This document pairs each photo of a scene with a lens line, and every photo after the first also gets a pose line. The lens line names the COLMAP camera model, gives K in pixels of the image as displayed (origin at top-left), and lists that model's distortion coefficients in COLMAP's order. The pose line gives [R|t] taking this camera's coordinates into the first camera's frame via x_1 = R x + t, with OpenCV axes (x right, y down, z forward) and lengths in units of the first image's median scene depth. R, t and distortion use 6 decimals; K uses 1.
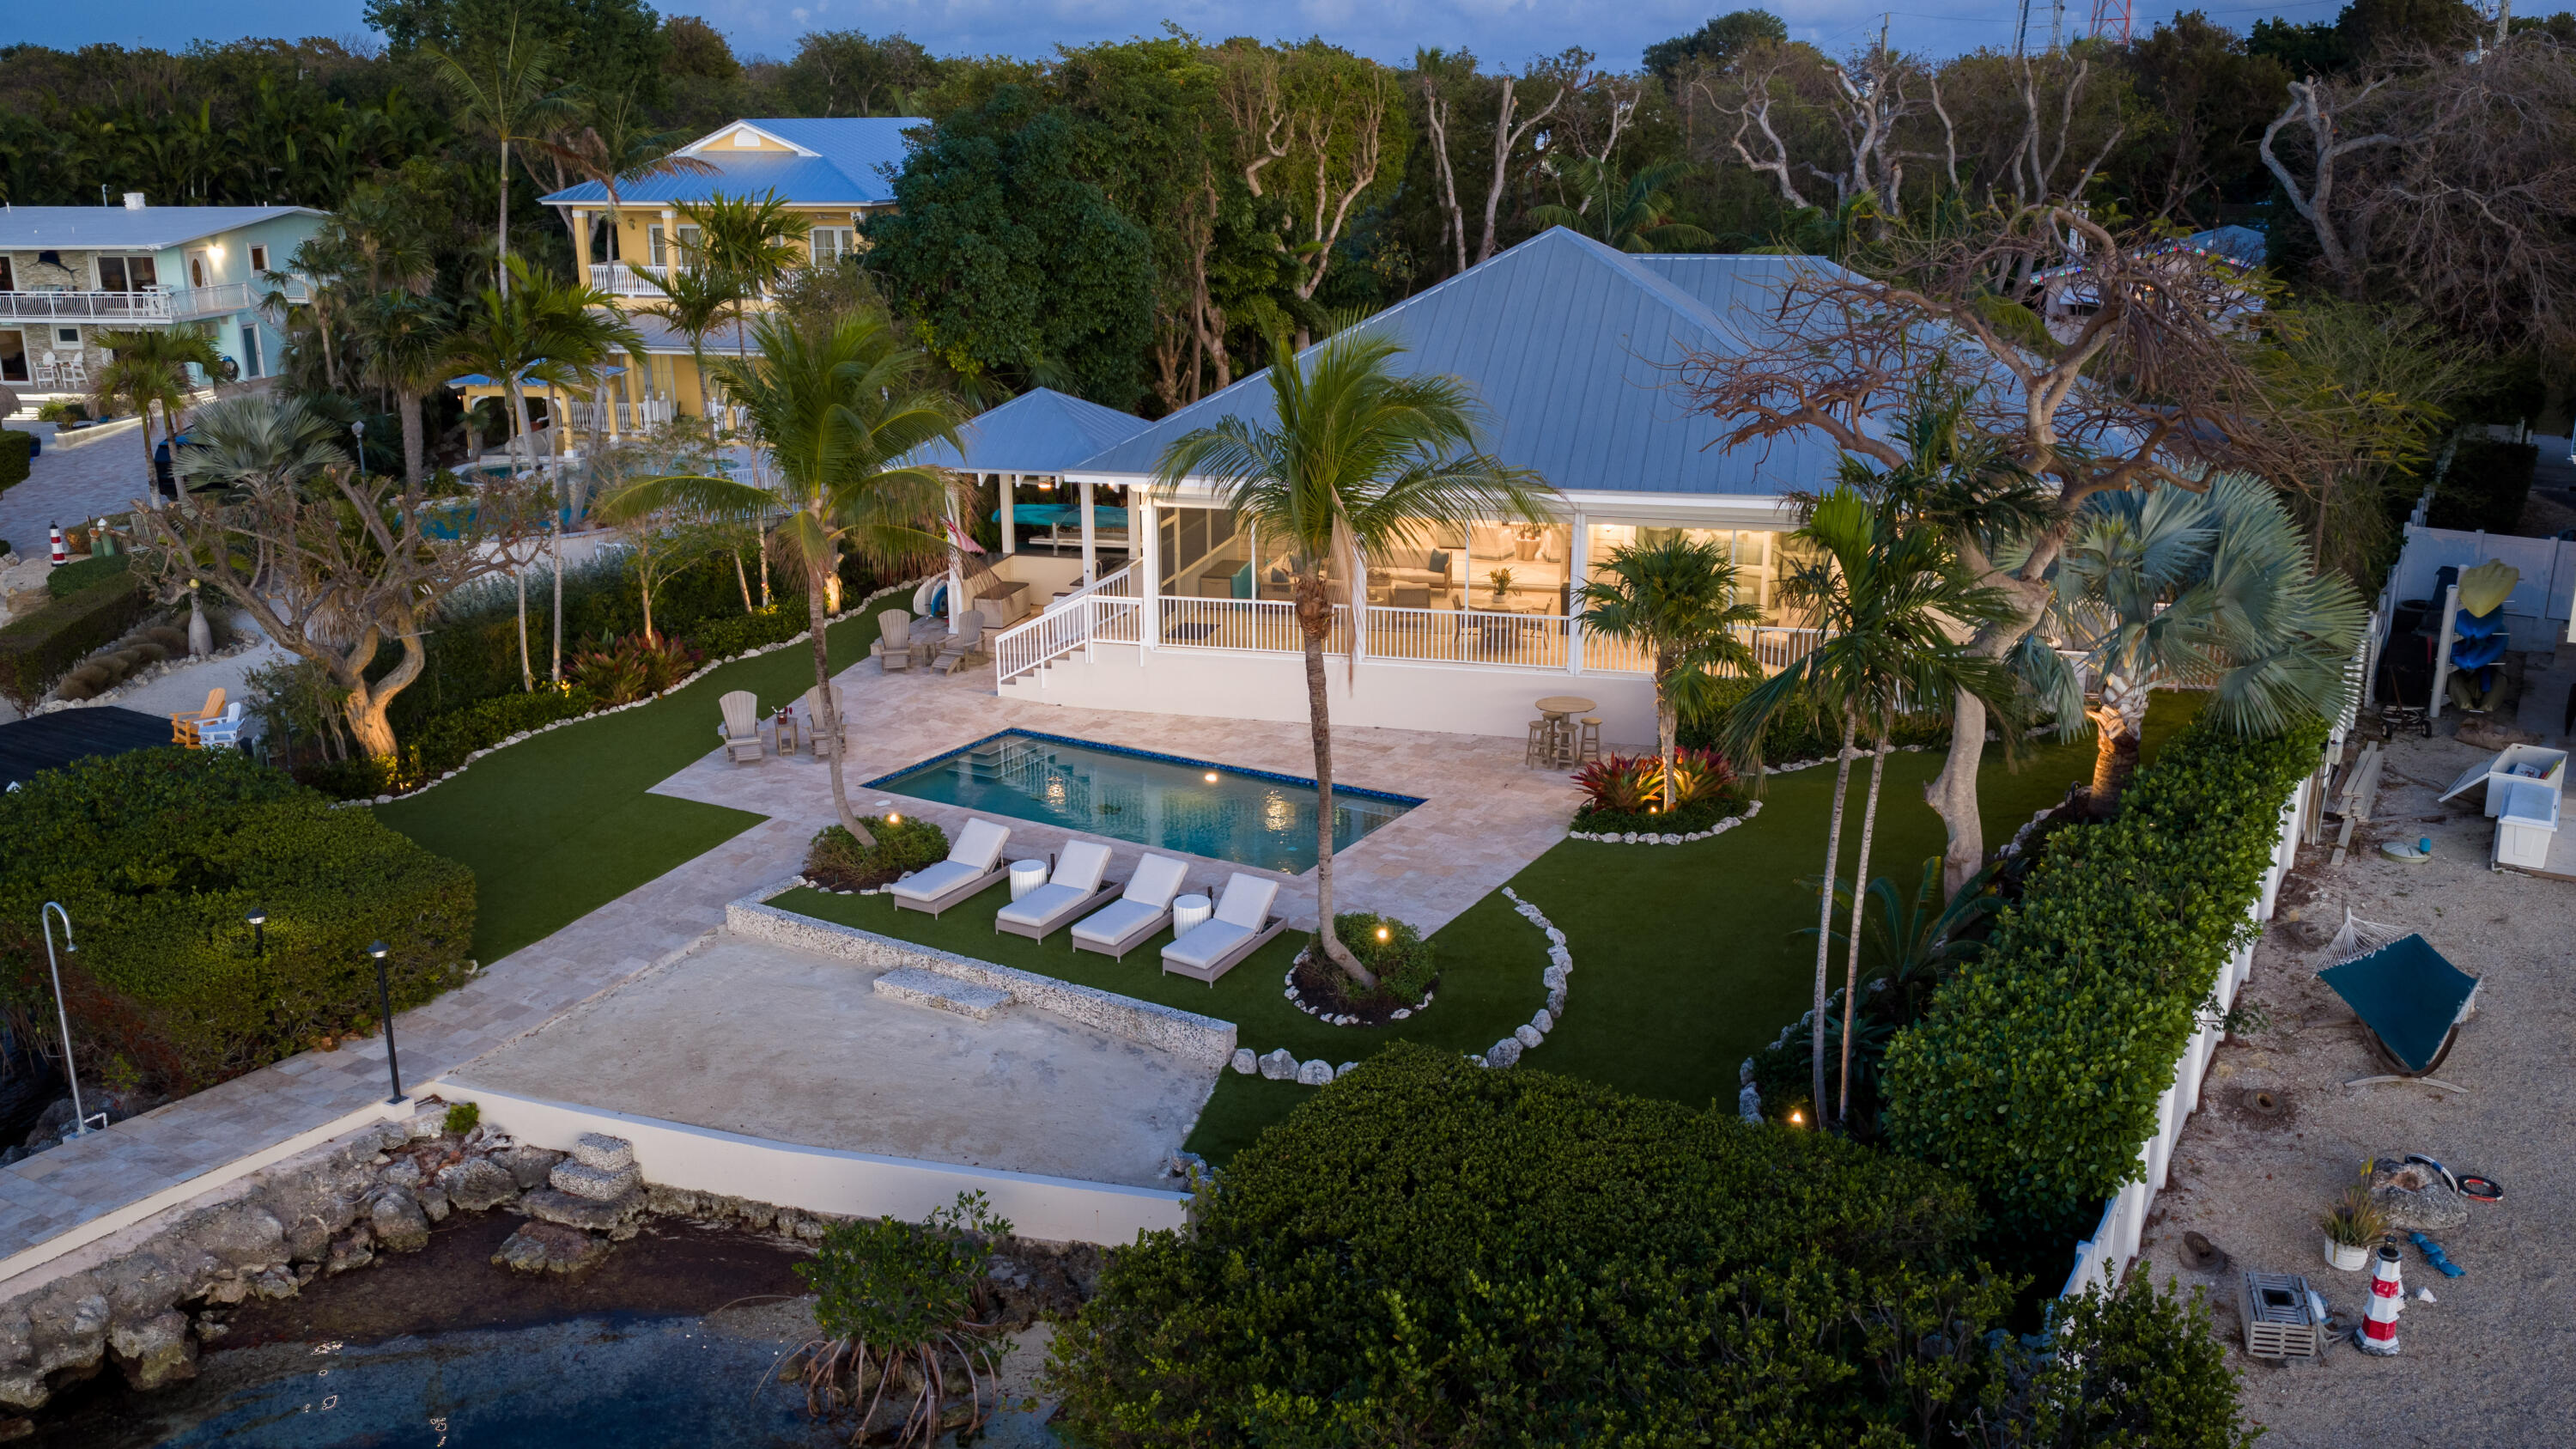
lens RADIAL K [[2137.0, 0, 1282.6], [0, 2137.0, 731.5], [0, 0, 1]] dist [0.035776, -0.077477]
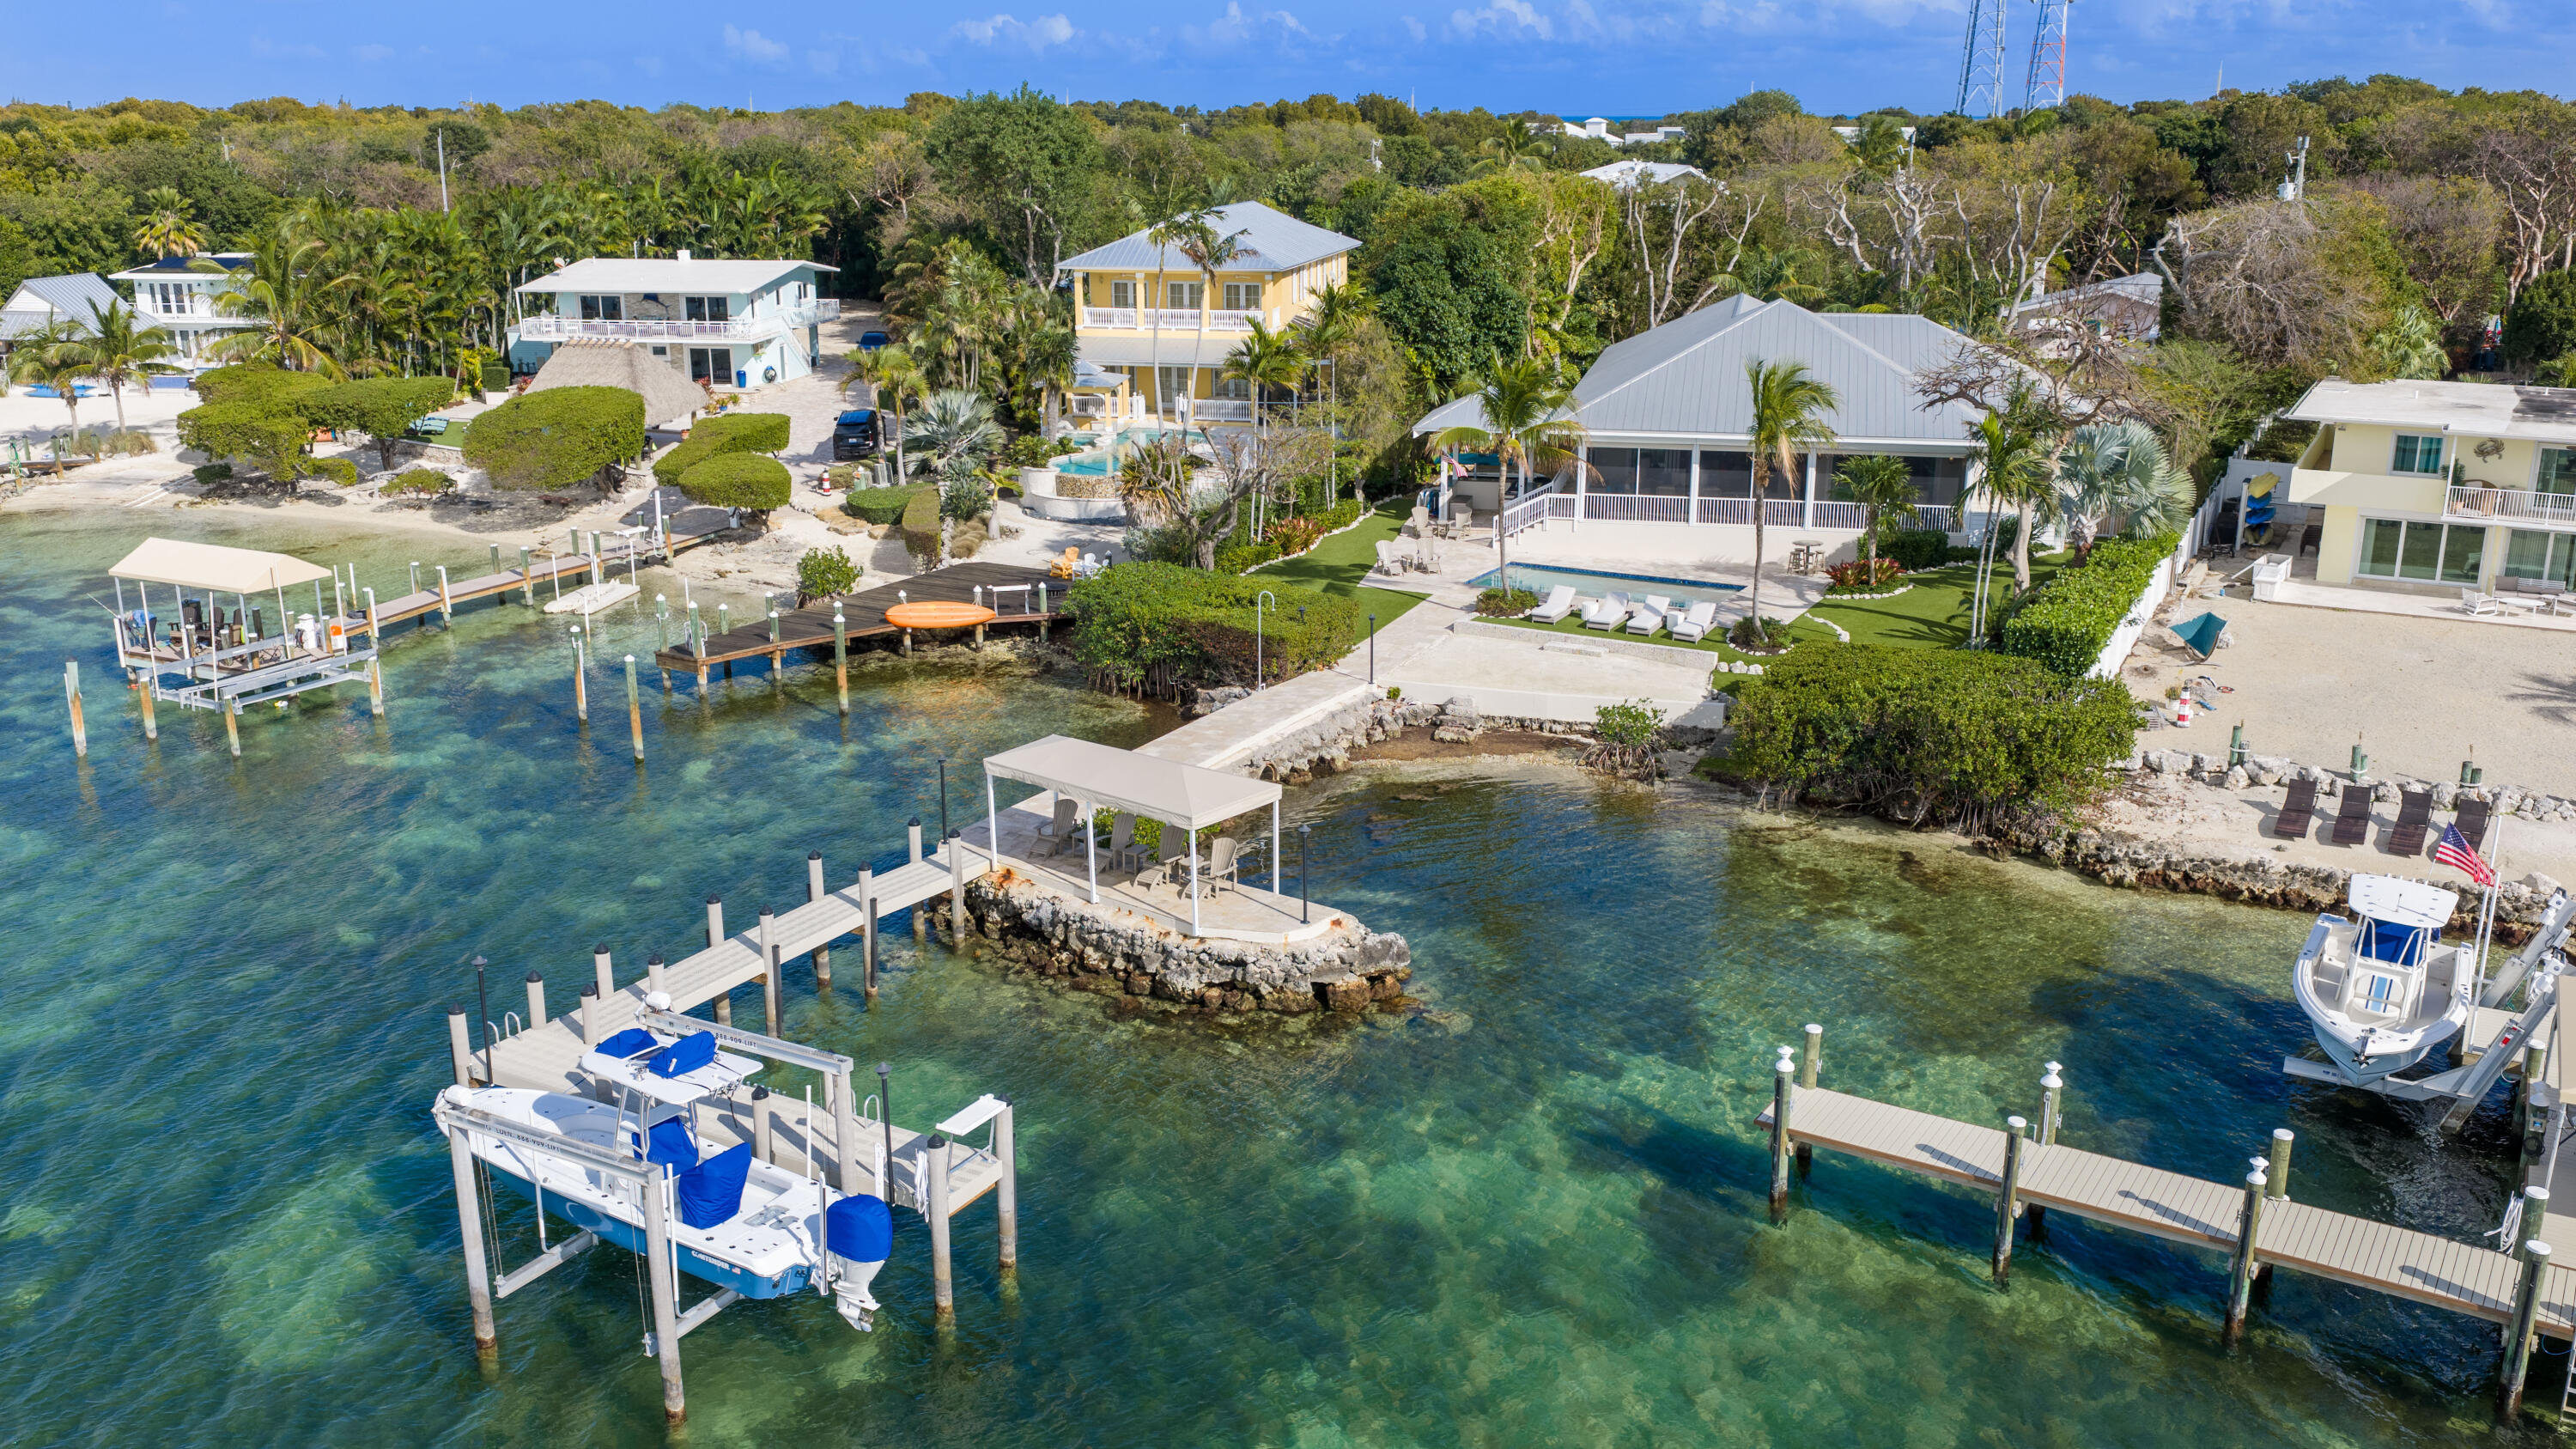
lens RADIAL K [[2137.0, 0, 1282.6], [0, 2137.0, 731.5], [0, 0, 1]] dist [0.035776, -0.077477]
pose [[0.999616, -0.004676, 0.027315, -0.460647], [0.004717, 0.999988, -0.001447, 0.182452], [-0.027308, 0.001575, 0.999626, -1.098863]]
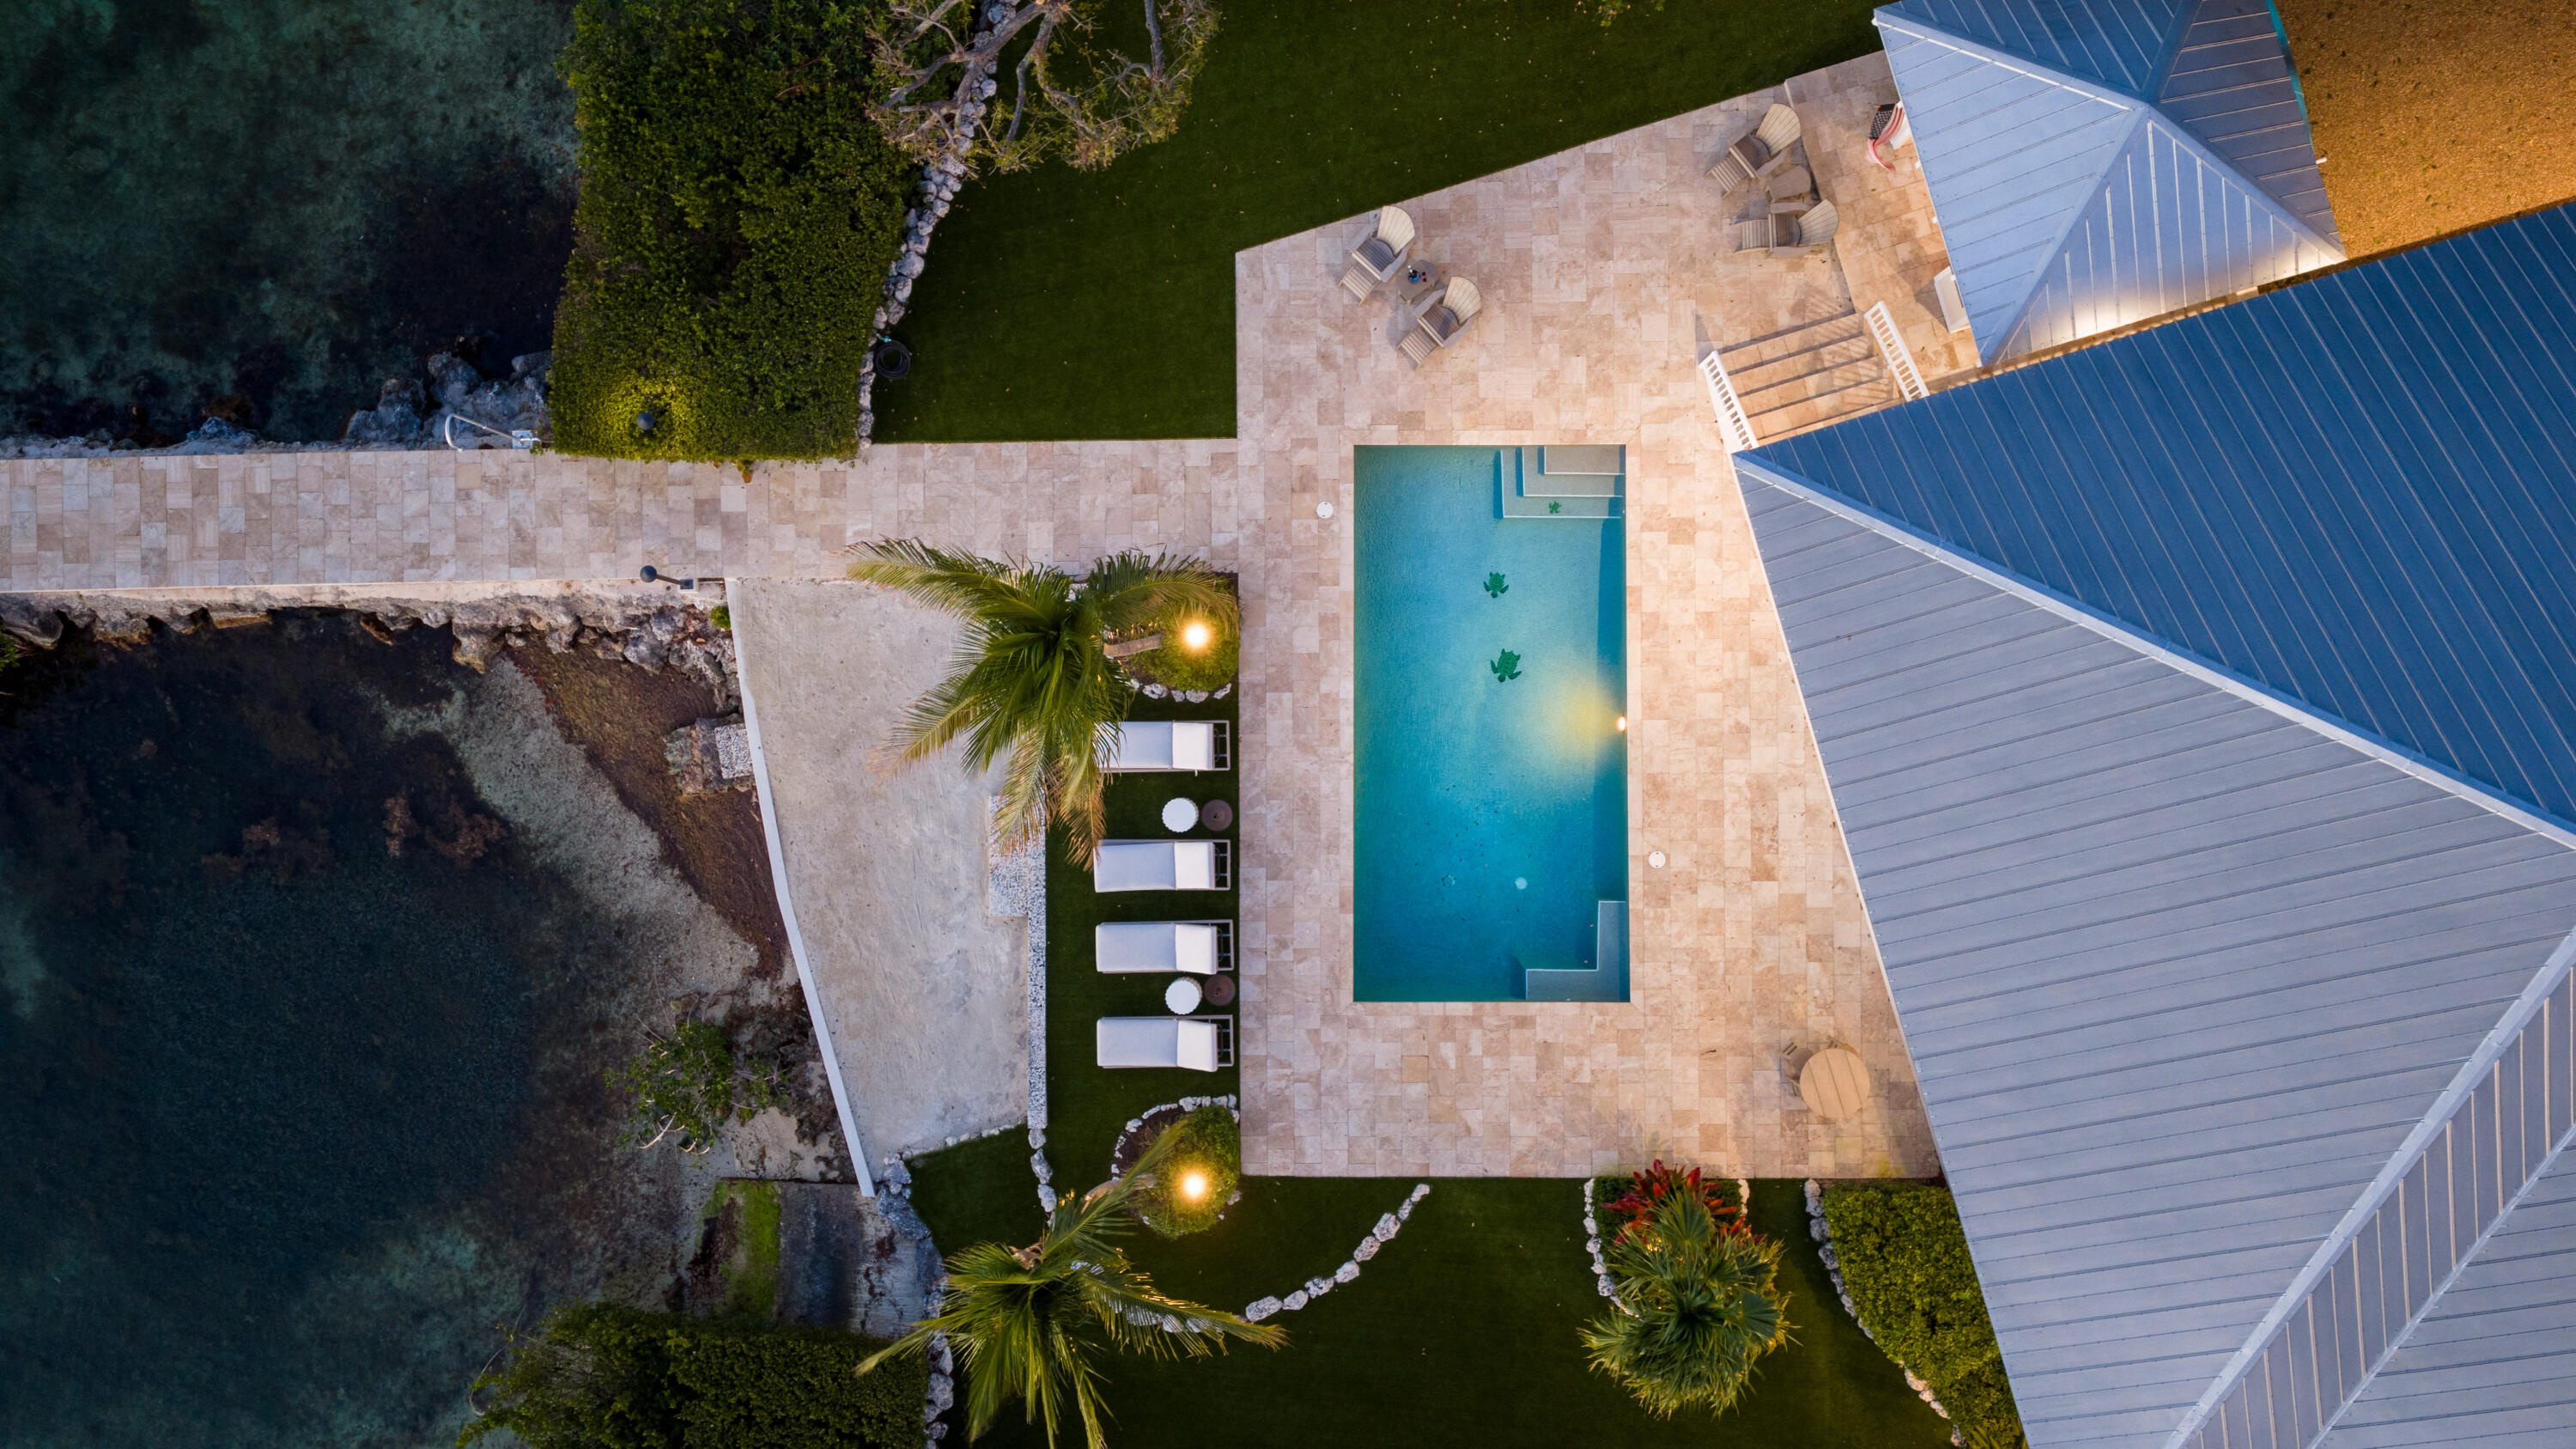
lens RADIAL K [[2137.0, 0, 1282.6], [0, 2137.0, 731.5], [0, 0, 1]] dist [0.035776, -0.077477]
pose [[0.518403, 0.855132, -0.002749, -0.116677], [-0.235329, 0.145751, 0.960925, -0.913486], [0.822118, -0.497500, 0.276795, 0.714127]]
